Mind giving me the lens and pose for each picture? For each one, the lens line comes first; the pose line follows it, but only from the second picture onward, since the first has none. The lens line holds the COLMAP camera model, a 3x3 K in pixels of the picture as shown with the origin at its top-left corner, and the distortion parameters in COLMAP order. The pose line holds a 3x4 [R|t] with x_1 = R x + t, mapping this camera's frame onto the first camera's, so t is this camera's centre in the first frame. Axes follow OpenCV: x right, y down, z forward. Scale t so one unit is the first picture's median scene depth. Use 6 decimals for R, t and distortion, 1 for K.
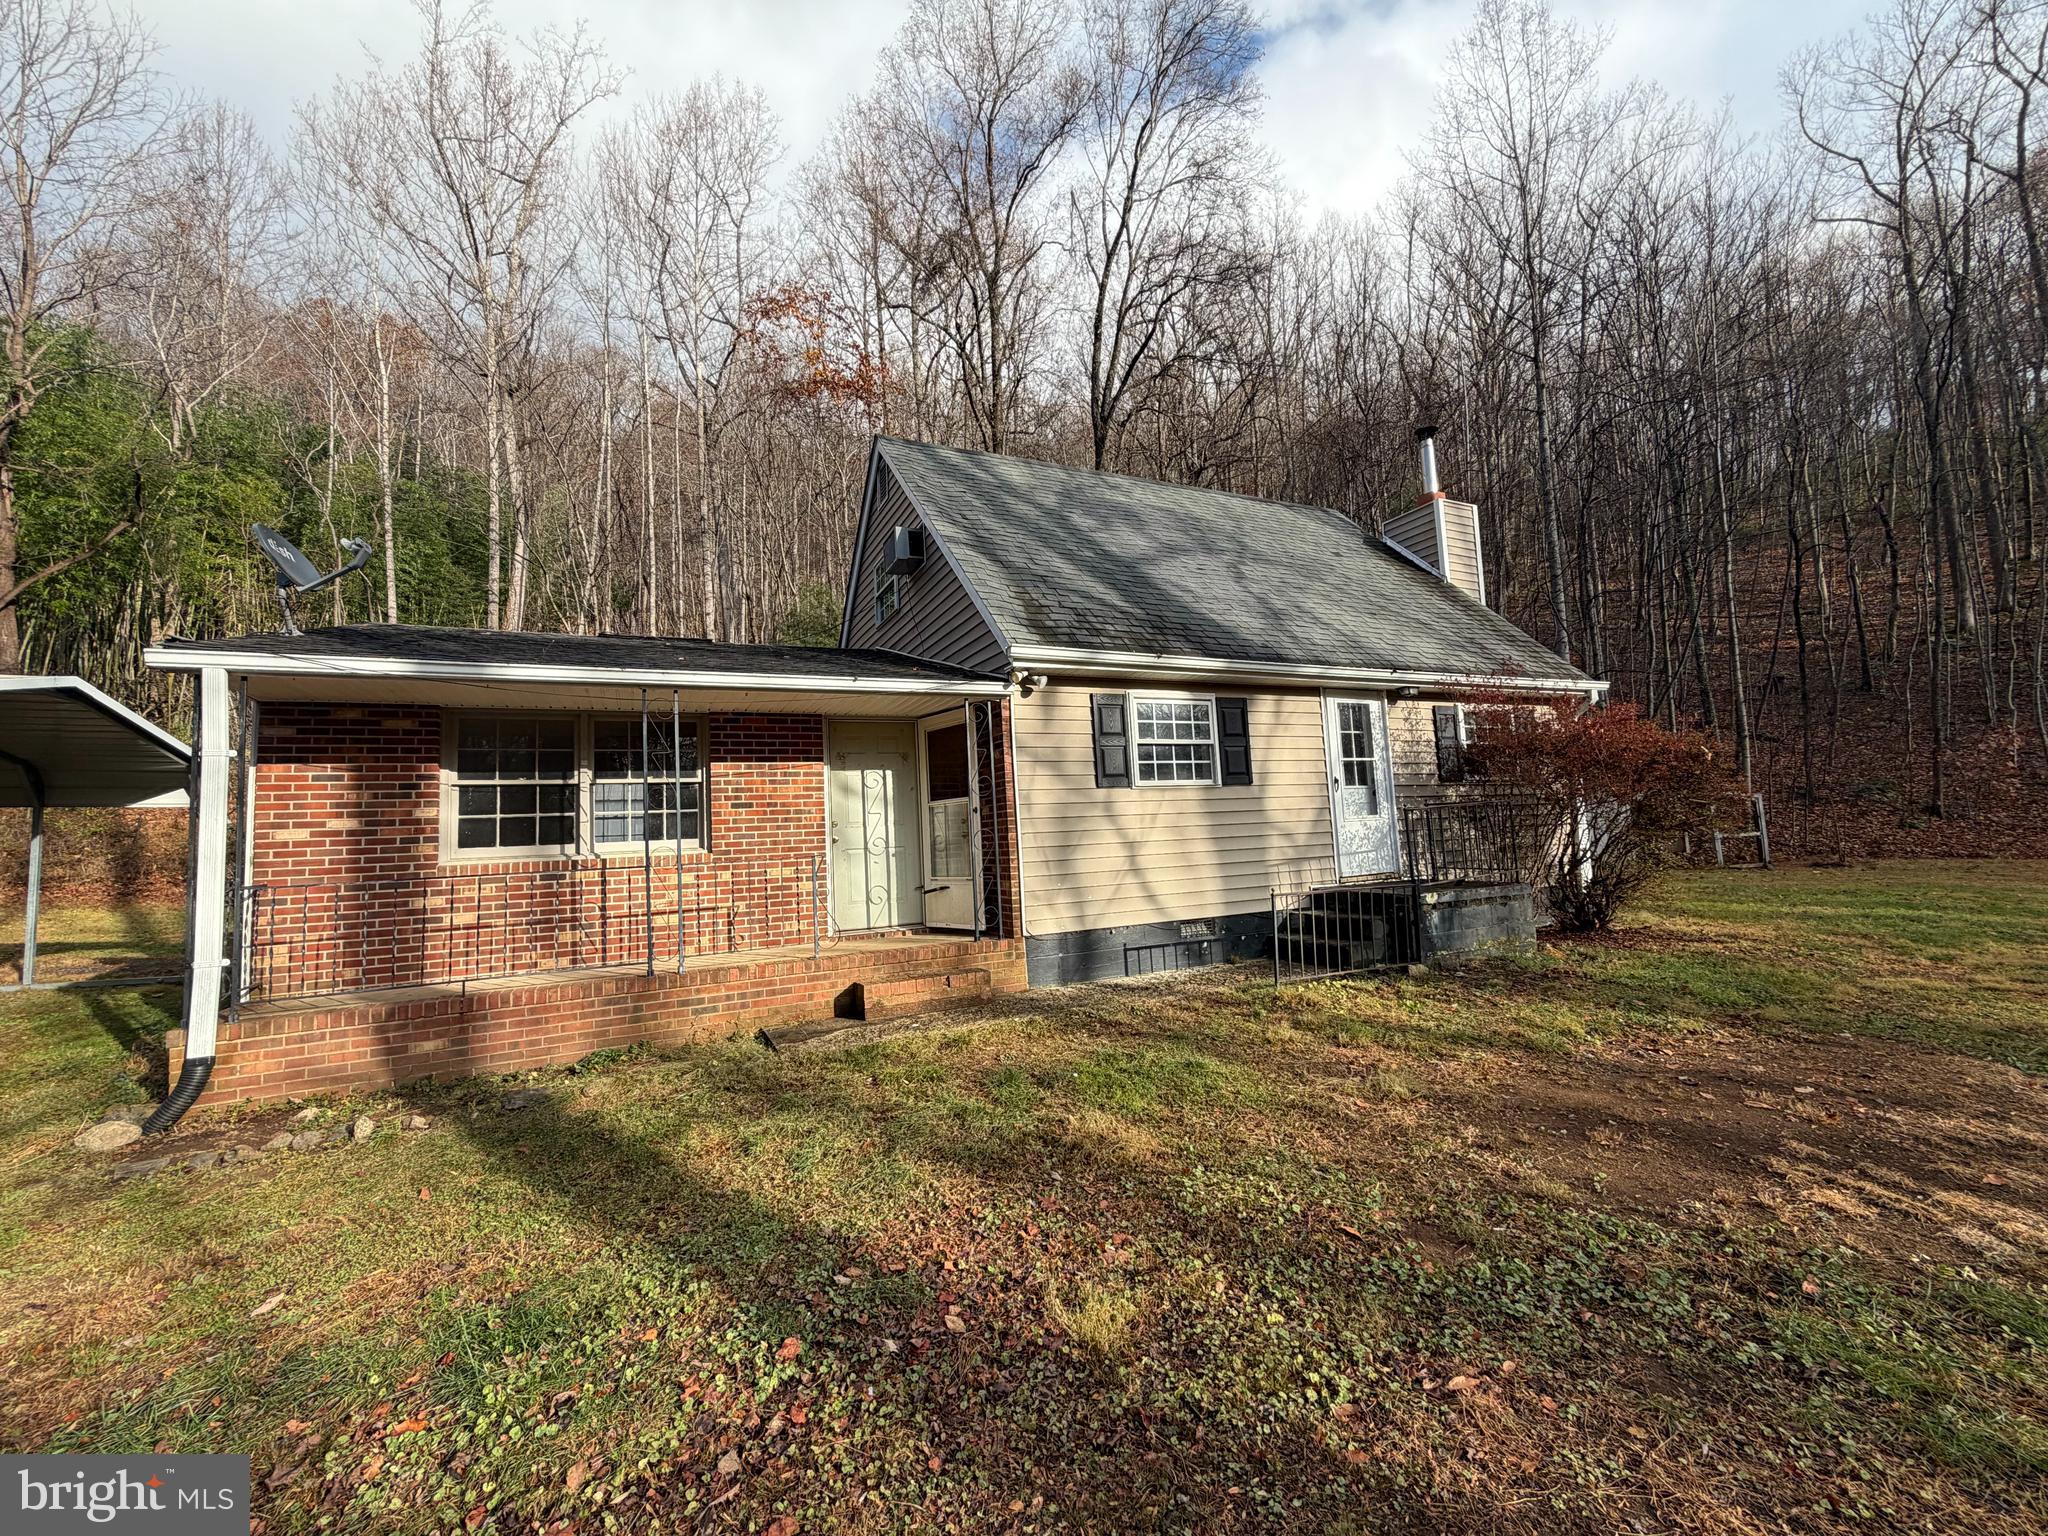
lens RADIAL K [[817.3, 0, 1022.3], [0, 817.3, 775.3], [0, 0, 1]] dist [0.000421, -0.001848]
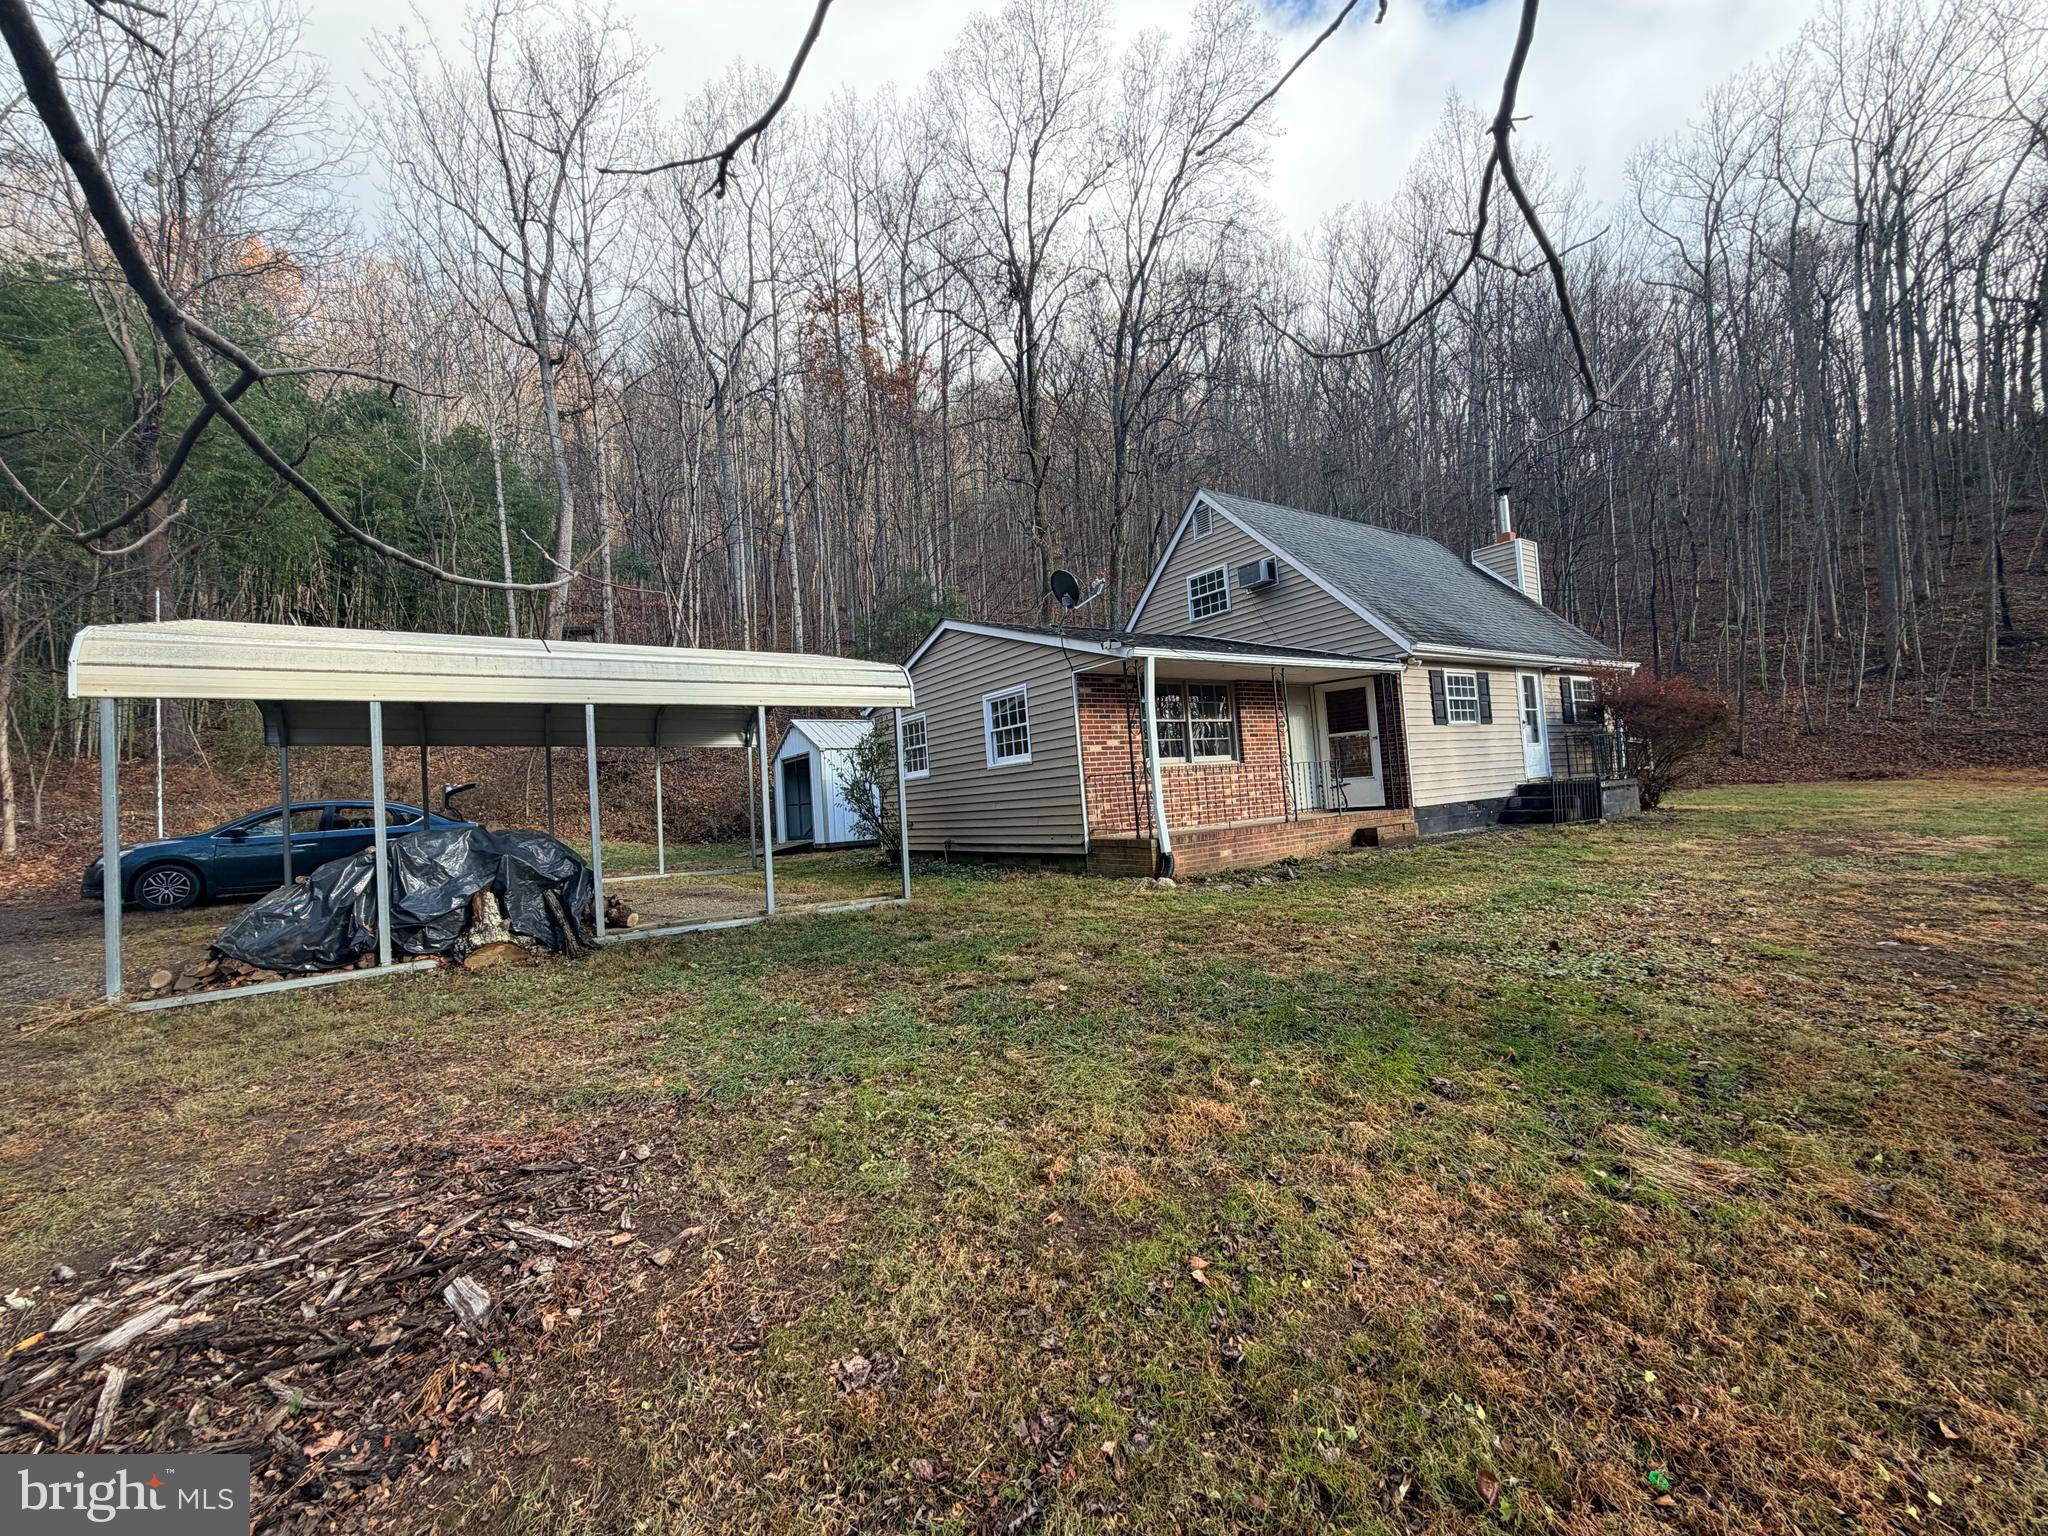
lens RADIAL K [[817.3, 0, 1012.4], [0, 817.3, 770.9], [0, 0, 1]] dist [0.000421, -0.001848]
pose [[0.987104, -0.013557, 0.159505, -0.980107], [0.007699, 0.999275, 0.037290, 0.038648], [-0.159895, -0.035581, 0.986493, -0.523005]]
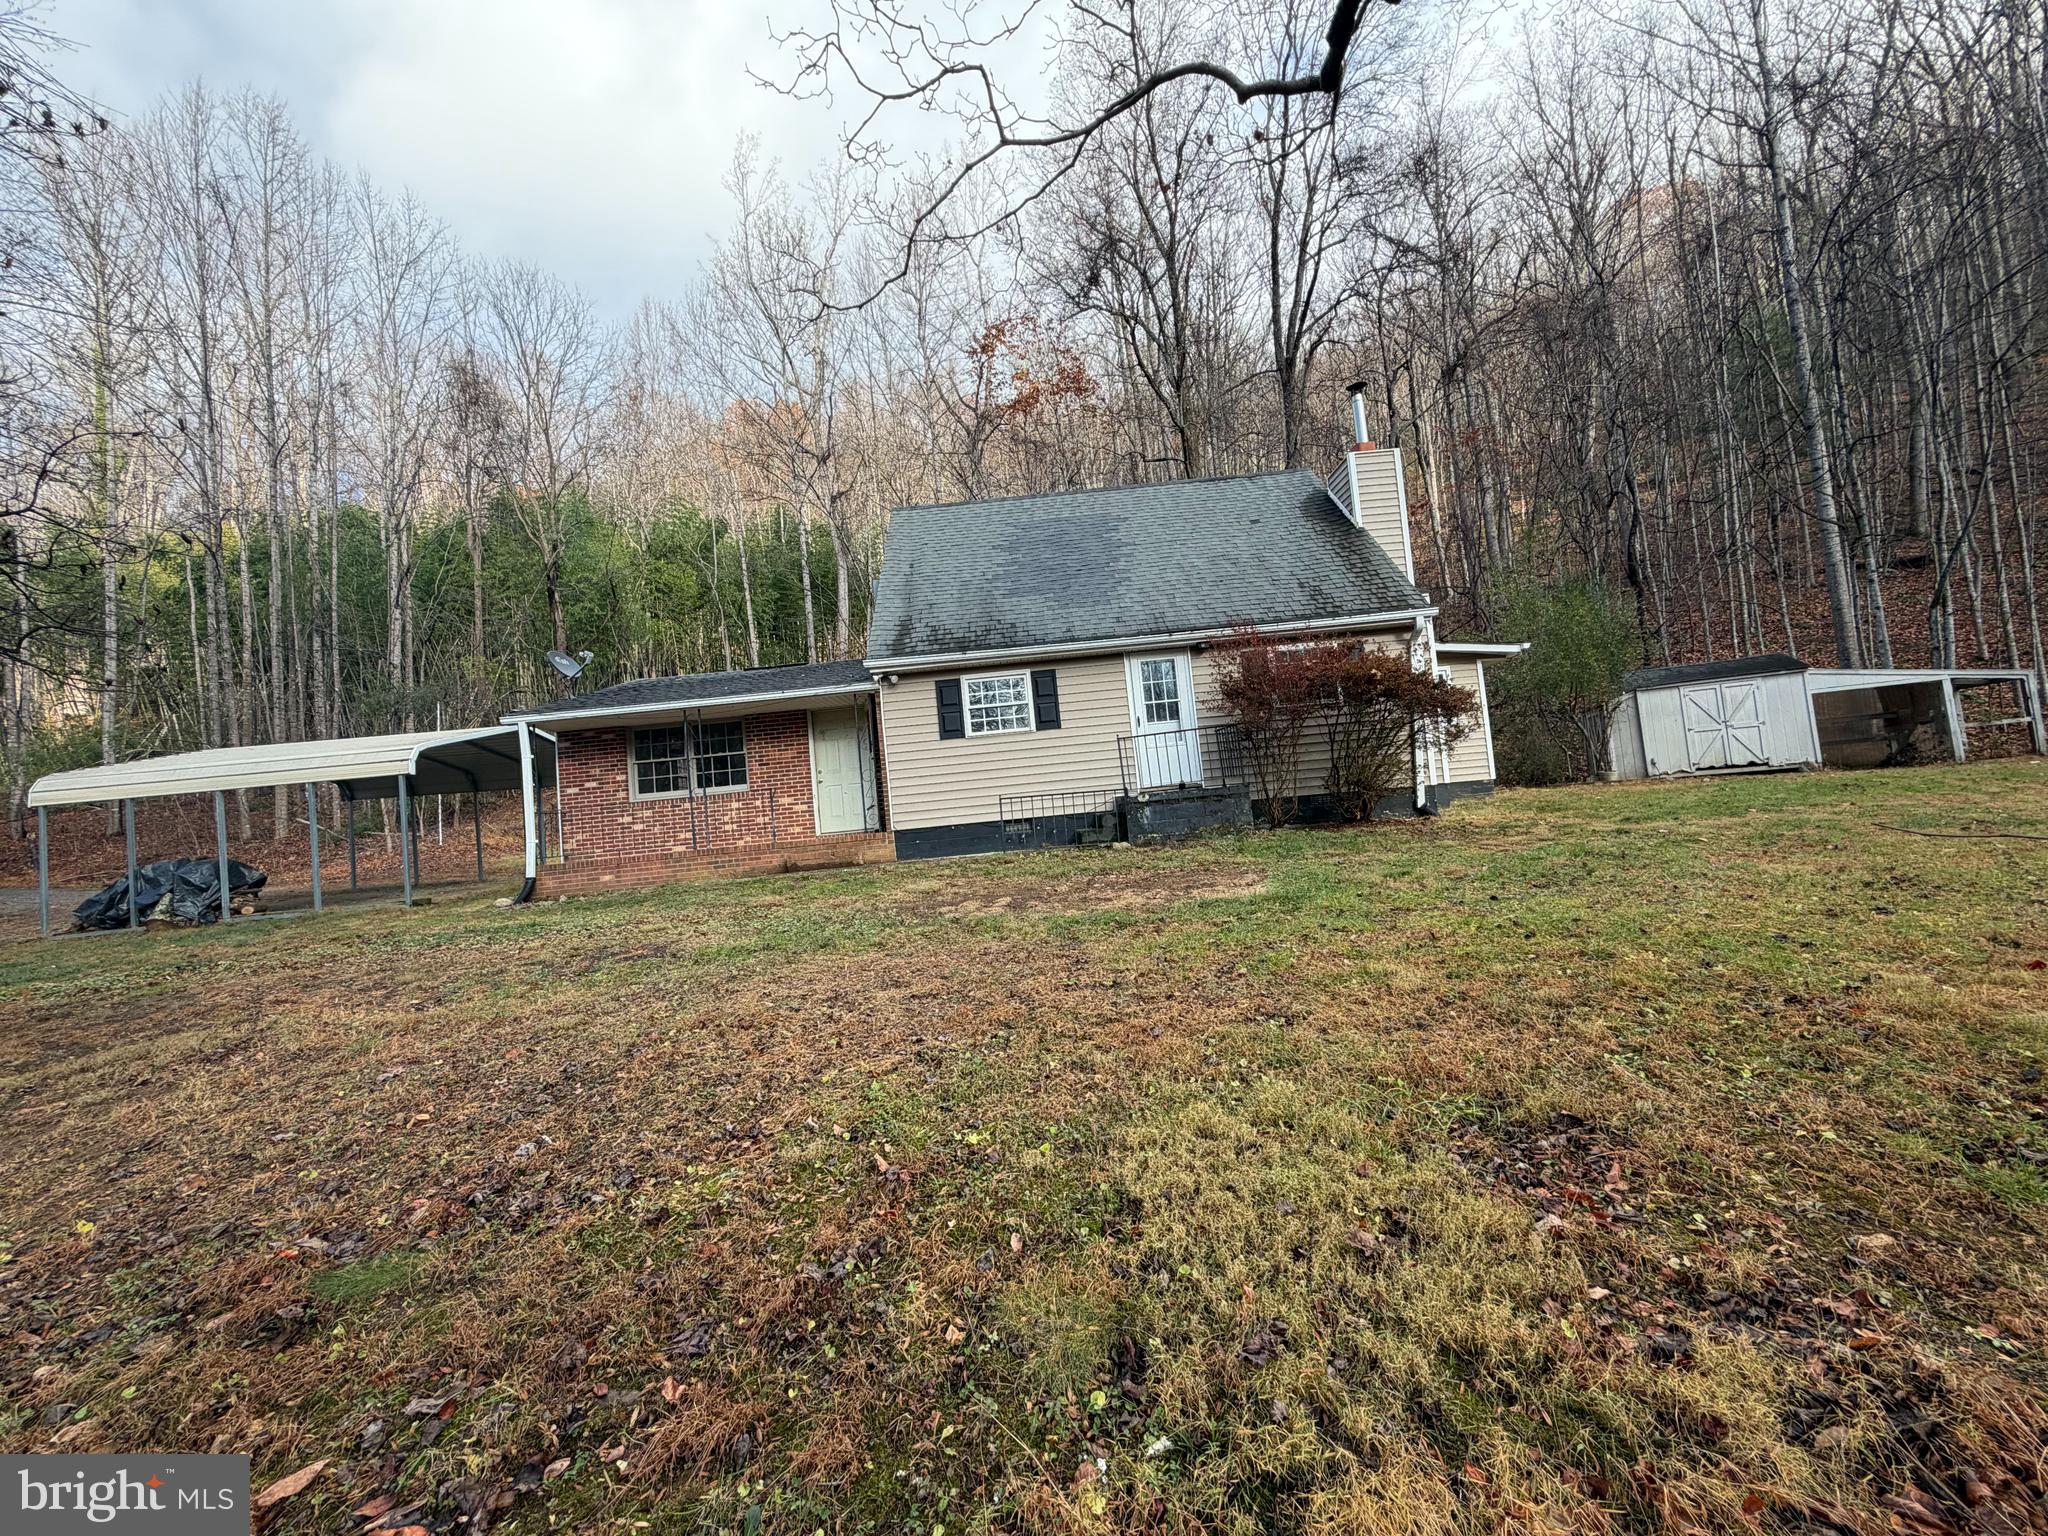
lens RADIAL K [[817.3, 0, 1032.2], [0, 817.3, 776.6], [0, 0, 1]] dist [0.000421, -0.001848]
pose [[0.904843, -0.056302, -0.422006, 0.850518], [0.082560, 0.995606, 0.044193, 0.028858], [0.417663, -0.074829, 0.905515, -0.353044]]
